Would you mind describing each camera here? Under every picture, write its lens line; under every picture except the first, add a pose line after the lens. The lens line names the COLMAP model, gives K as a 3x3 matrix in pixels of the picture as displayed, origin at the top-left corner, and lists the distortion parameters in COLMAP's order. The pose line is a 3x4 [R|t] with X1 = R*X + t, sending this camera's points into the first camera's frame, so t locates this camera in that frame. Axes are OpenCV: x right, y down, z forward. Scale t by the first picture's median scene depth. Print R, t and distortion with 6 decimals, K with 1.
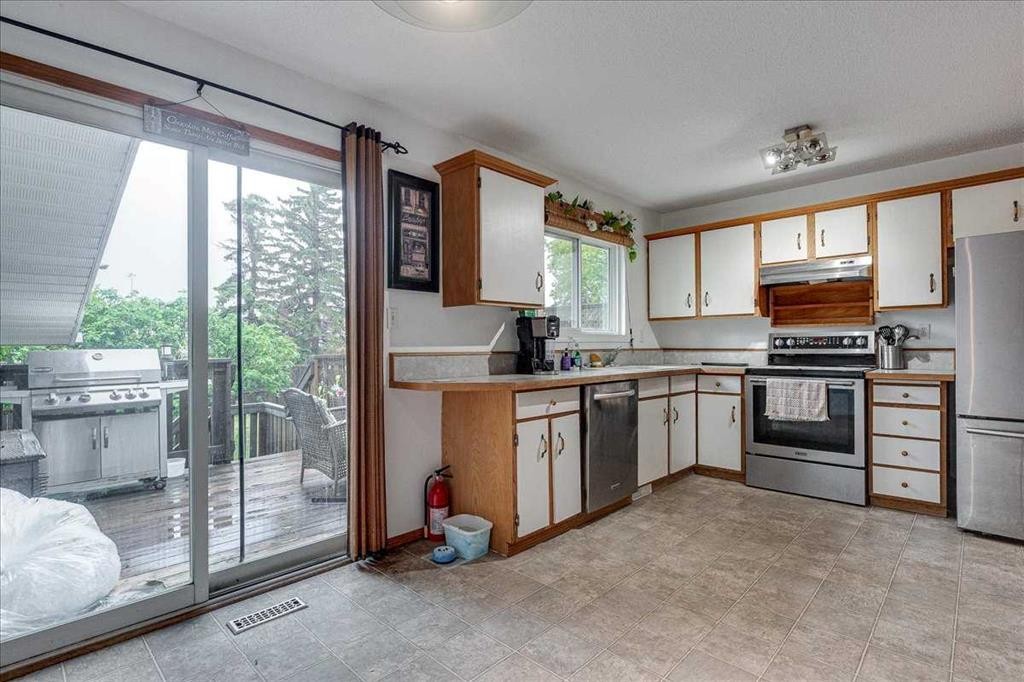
lens RADIAL K [[489.5, 0, 507.9], [0, 489.5, 343.3], [0, 0, 1]] dist [-0.000923, -0.000102]
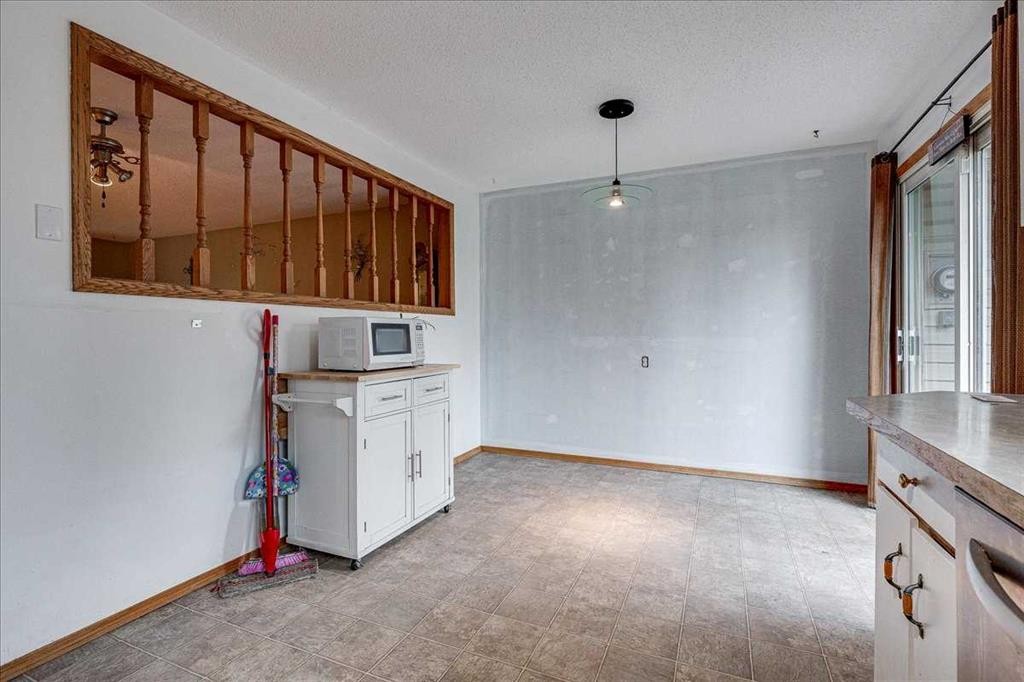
lens RADIAL K [[486.1, 0, 509.2], [0, 486.1, 333.5], [0, 0, 1]] dist [-0.002891, -0.000149]
pose [[-0.937847, 0.009213, -0.346927, 0.378240], [0.009923, 0.999951, -0.000272, 0.000865], [0.346908, -0.003697, -0.937892, 0.910560]]
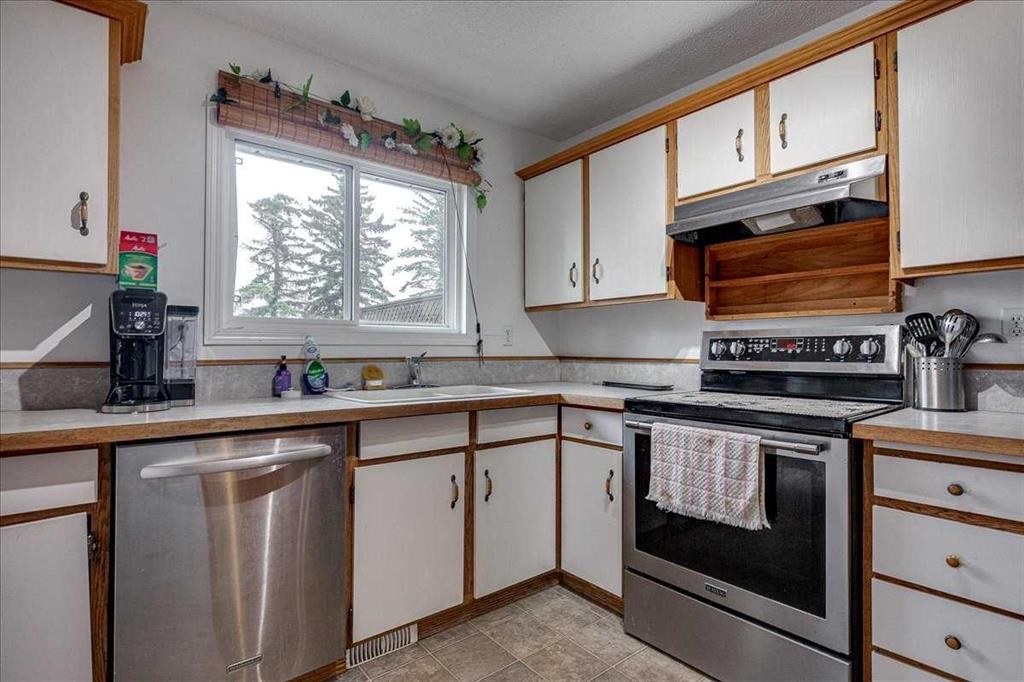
lens RADIAL K [[501.0, 0, 501.2], [0, 501.0, 342.9], [0, 0, 1]] dist [0.001594, -0.000255]
pose [[0.992142, 0.006007, -0.124973, 0.429305], [-0.007068, 0.999943, -0.008044, -0.001572], [0.124918, 0.008864, 0.992128, 0.477009]]
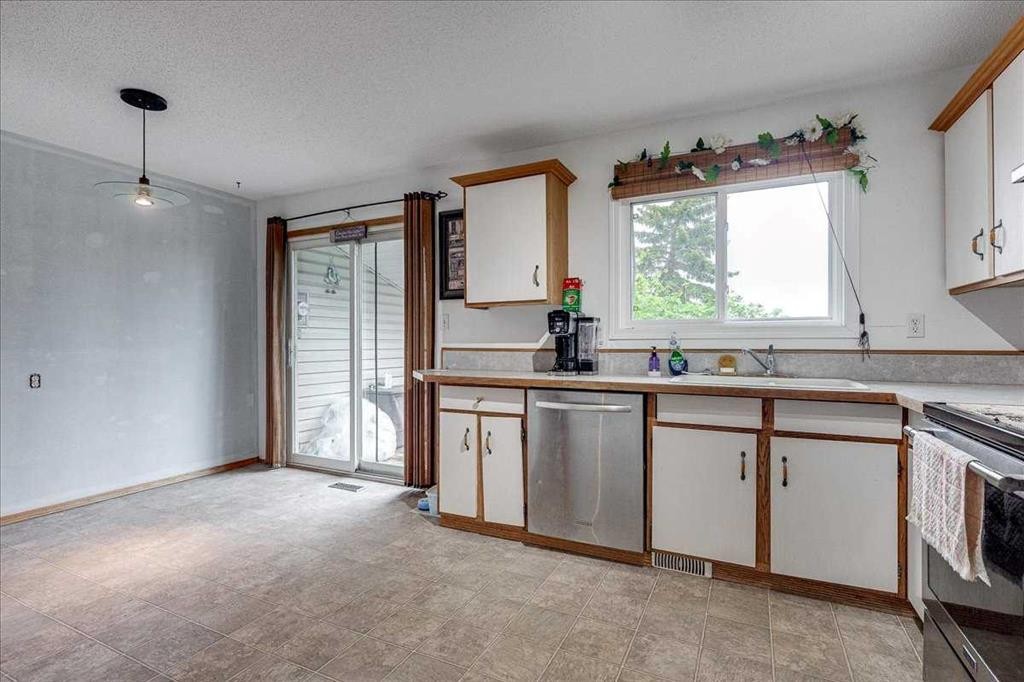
lens RADIAL K [[479.3, 0, 523.1], [0, 479.3, 341.0], [0, 0, 1]] dist [-0.000908, -0.000676]
pose [[0.326712, 0.004777, -0.945112, 0.770456], [0.004296, 0.999969, 0.006539, -0.005028], [0.945114, -0.006197, 0.326681, 0.554433]]
